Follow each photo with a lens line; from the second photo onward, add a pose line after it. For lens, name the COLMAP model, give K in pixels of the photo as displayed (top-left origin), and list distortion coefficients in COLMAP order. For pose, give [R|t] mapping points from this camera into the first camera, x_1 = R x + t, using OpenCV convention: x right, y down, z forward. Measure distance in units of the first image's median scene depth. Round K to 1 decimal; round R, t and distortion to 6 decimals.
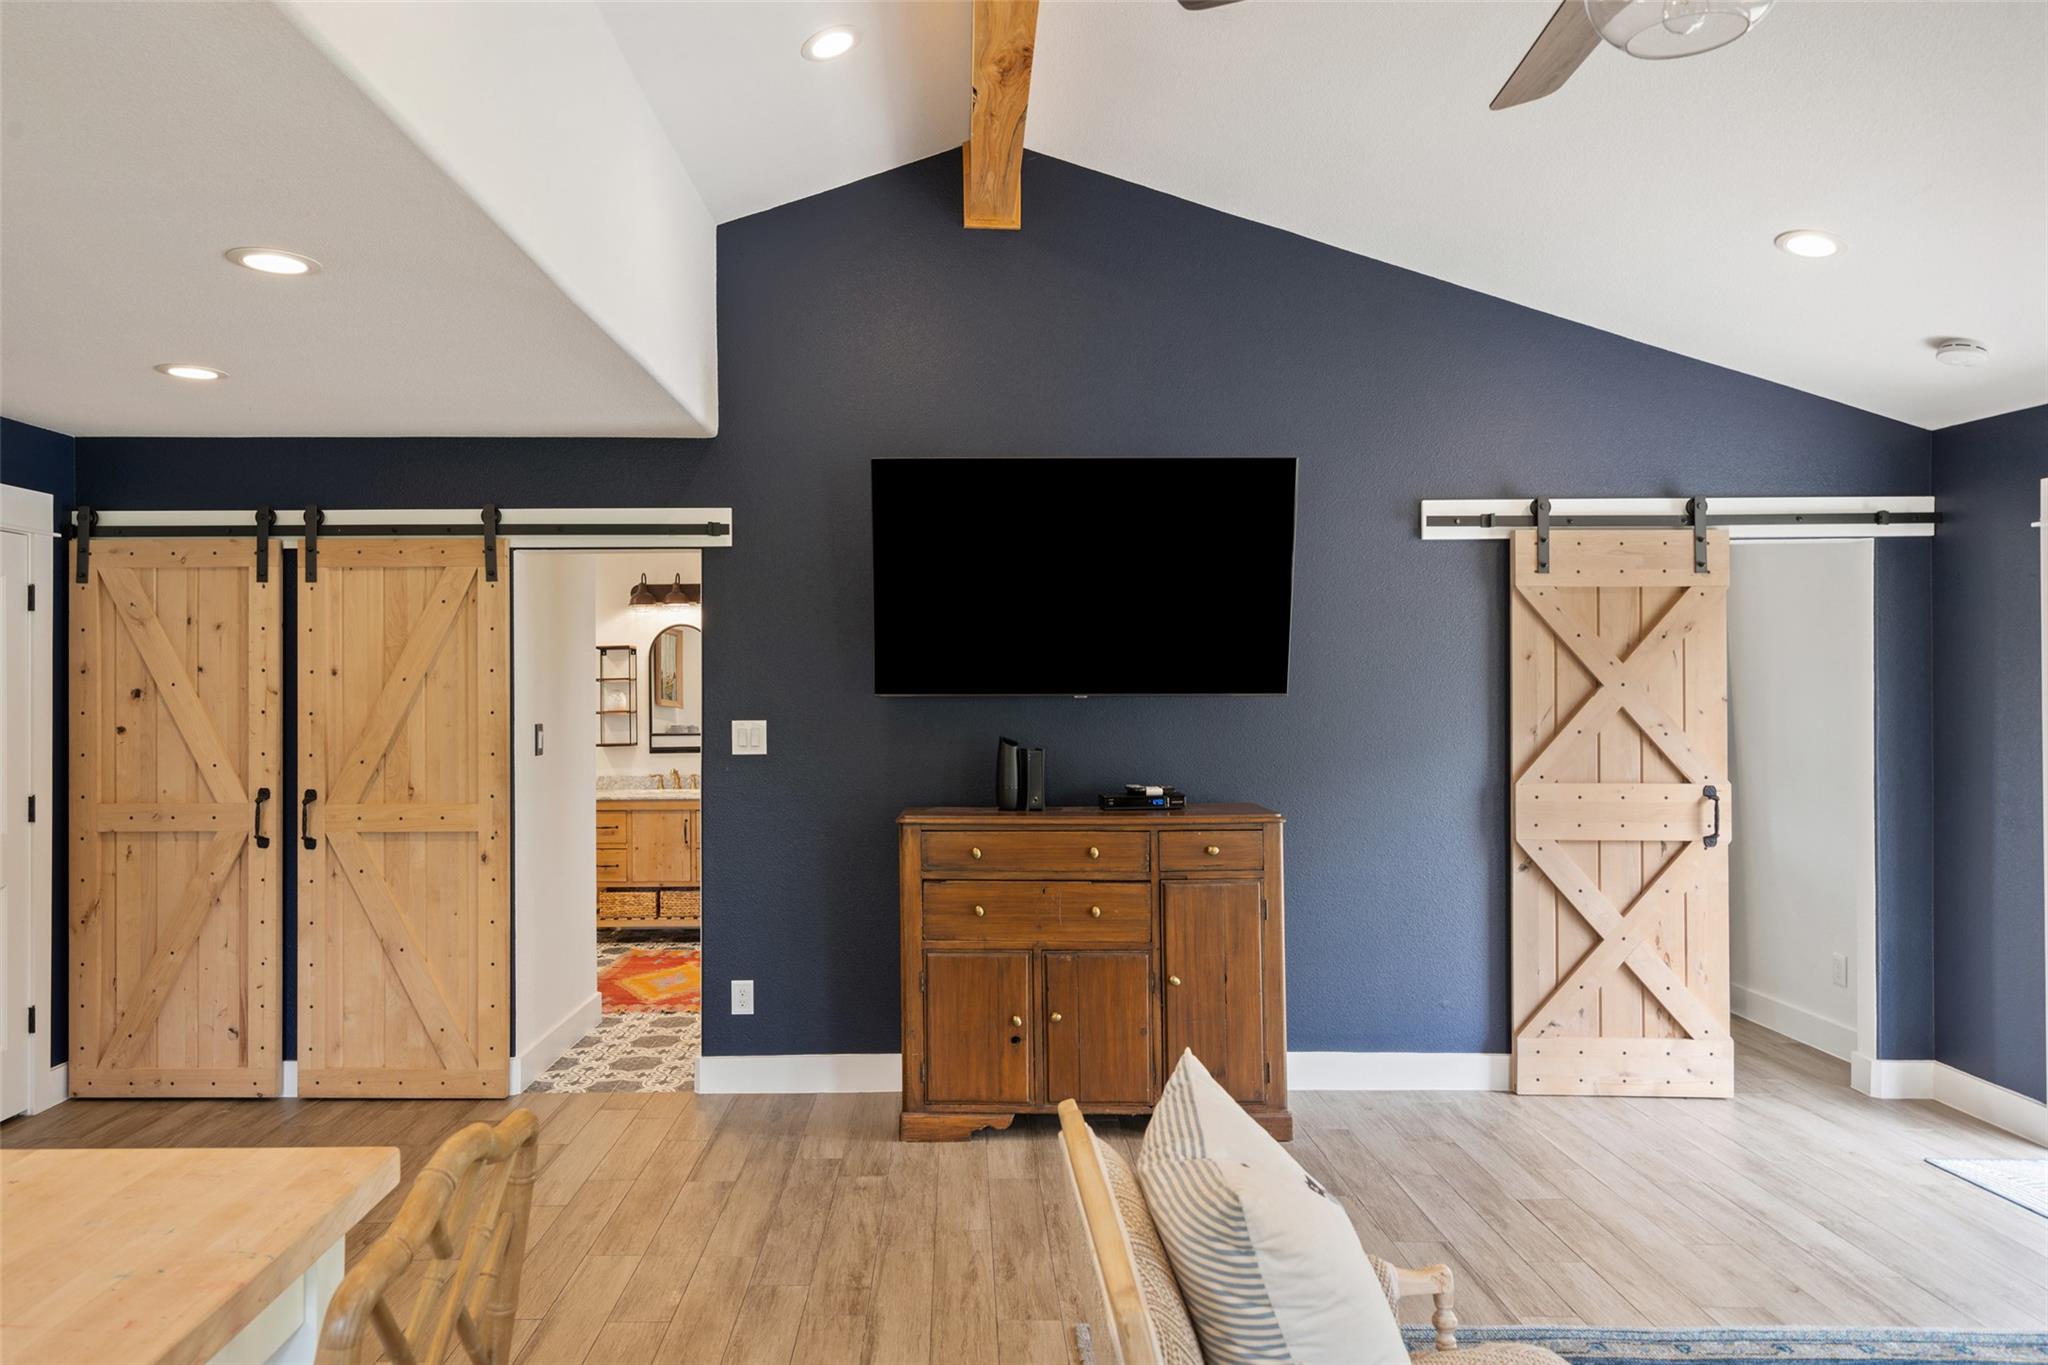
lens RADIAL K [[1369.9, 0, 1031.5], [0, 1369.9, 632.0], [0, 0, 1]] dist [0.006424, 0.000604]
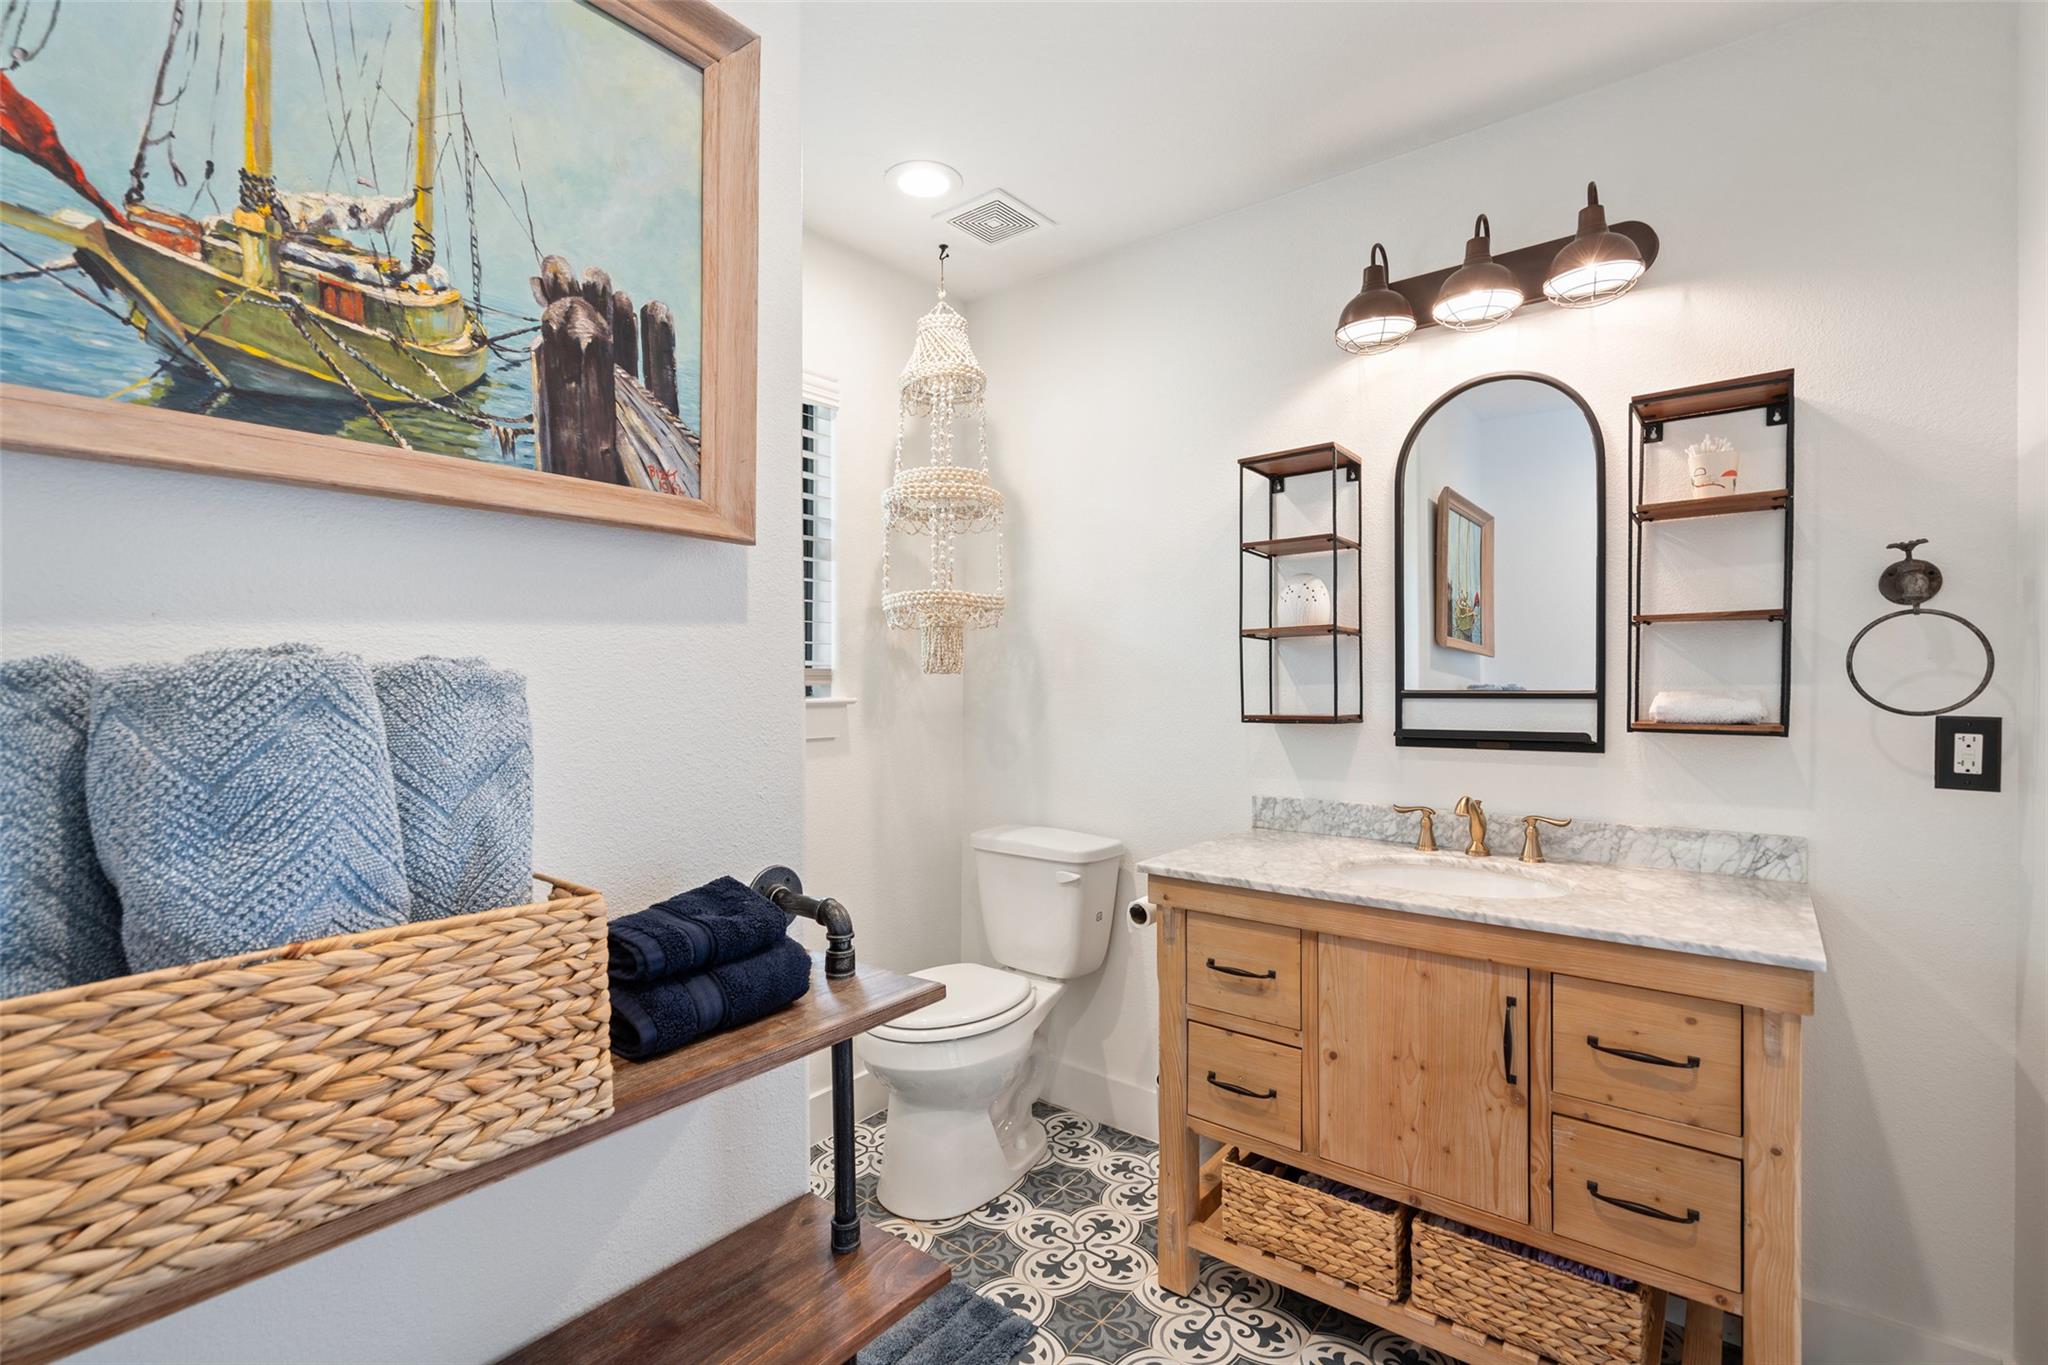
lens RADIAL K [[933.4, 0, 1024.0], [0, 933.4, 682.5], [0, 0, 1]] dist [-0.002340, 0.000961]
pose [[0.755938, 0.008837, -0.654583, -0.194335], [0.015312, 0.999397, 0.031176, 0.063521], [0.654464, -0.033590, 0.755347, 0.760468]]
